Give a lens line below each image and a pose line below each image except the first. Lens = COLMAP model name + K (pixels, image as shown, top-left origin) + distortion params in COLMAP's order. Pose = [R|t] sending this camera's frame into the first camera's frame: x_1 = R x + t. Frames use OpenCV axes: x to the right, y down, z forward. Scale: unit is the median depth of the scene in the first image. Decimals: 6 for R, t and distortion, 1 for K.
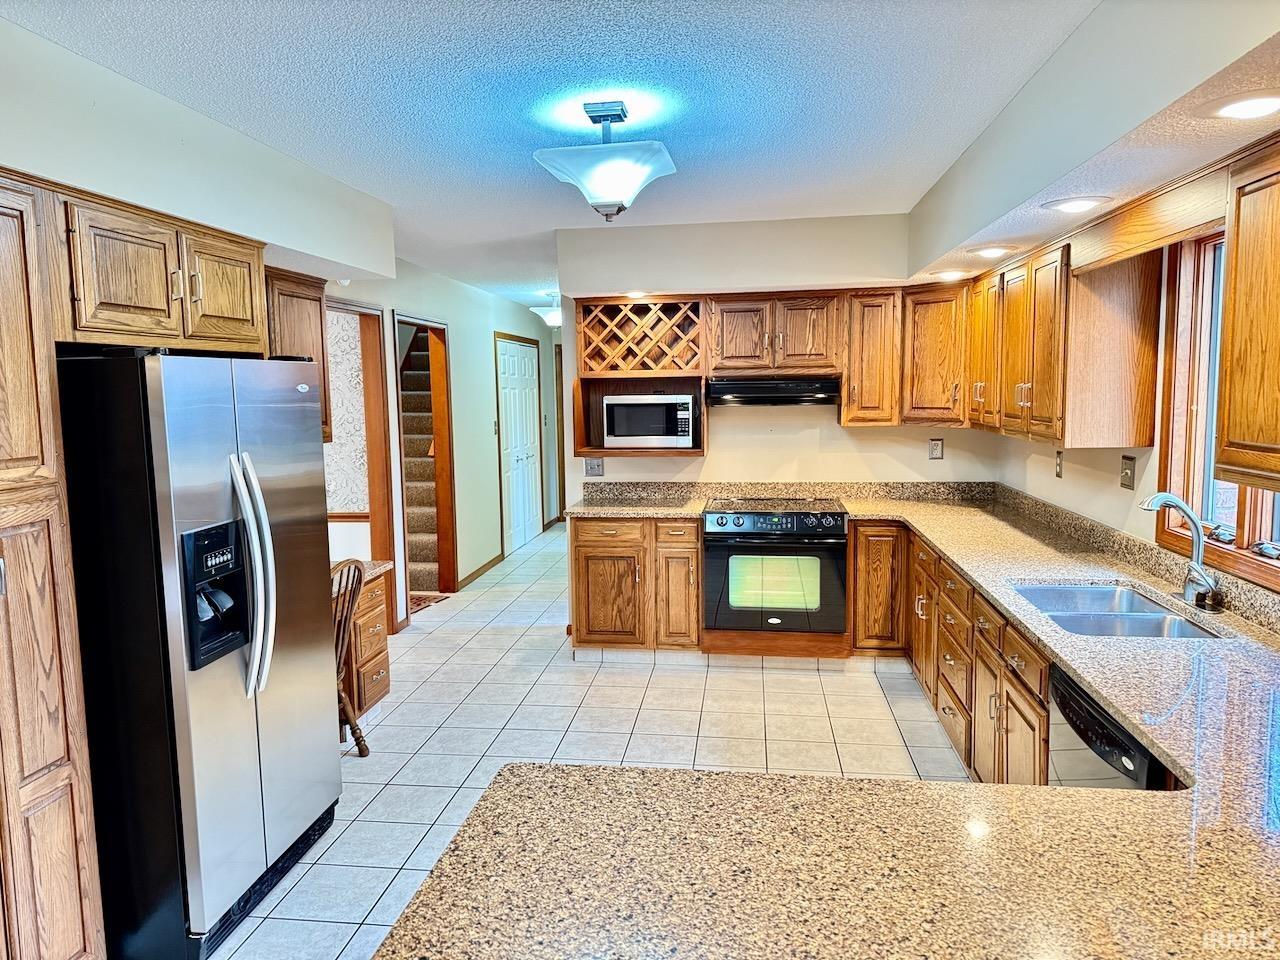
lens RADIAL K [[909.3, 0, 602.5], [0, 909.3, 490.3], [0, 0, 1]] dist [0.042009, -0.017060]
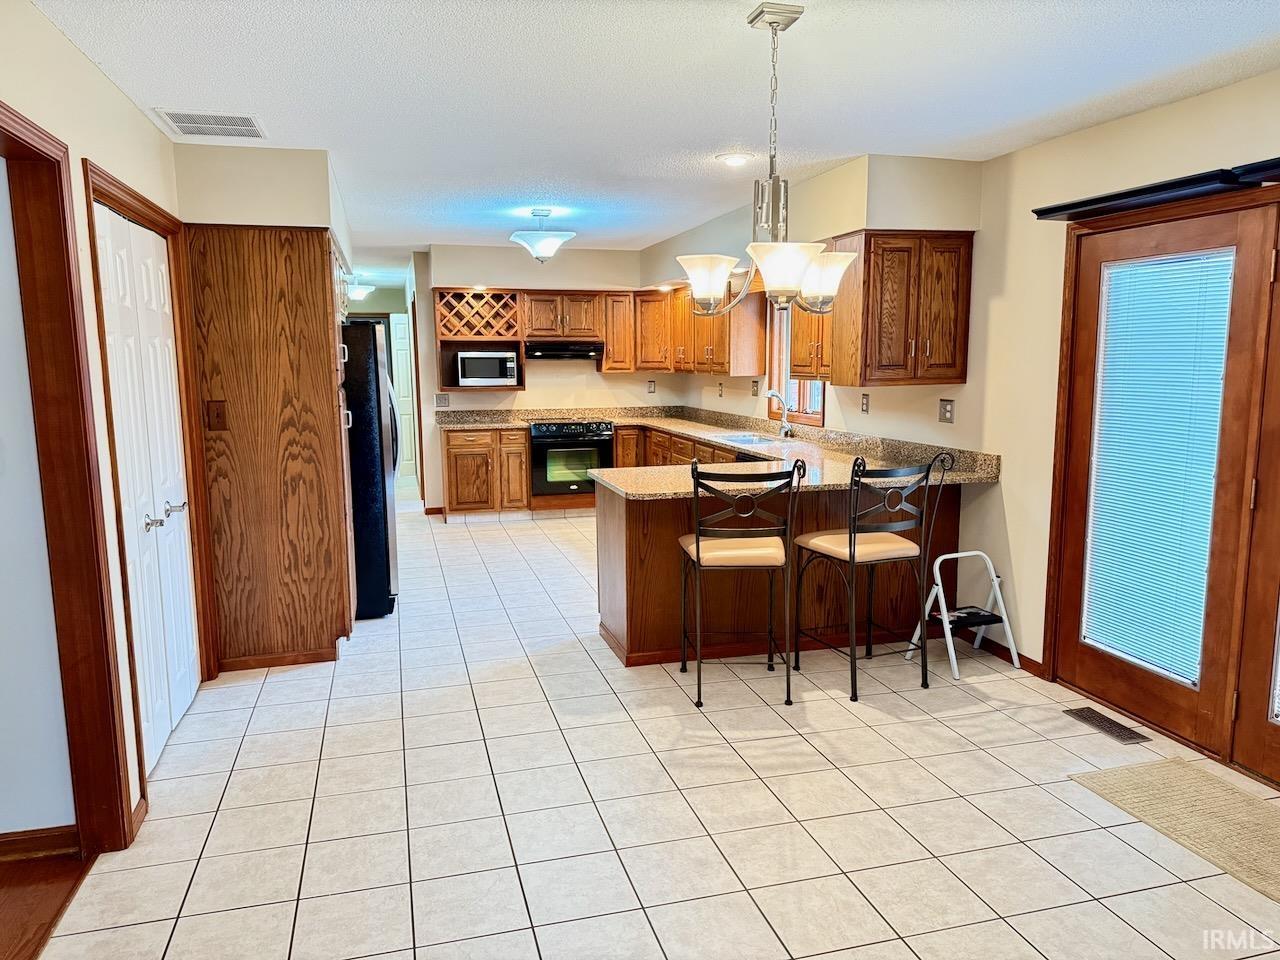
lens RADIAL K [[909.3, 0, 642.4], [0, 909.3, 480.1], [0, 0, 1]] dist [0.042009, -0.017060]
pose [[0.909385, -0.044647, 0.413553, -0.374030], [0.036069, 0.998942, 0.028532, 0.082814], [-0.414389, -0.011030, 0.910033, -0.556810]]
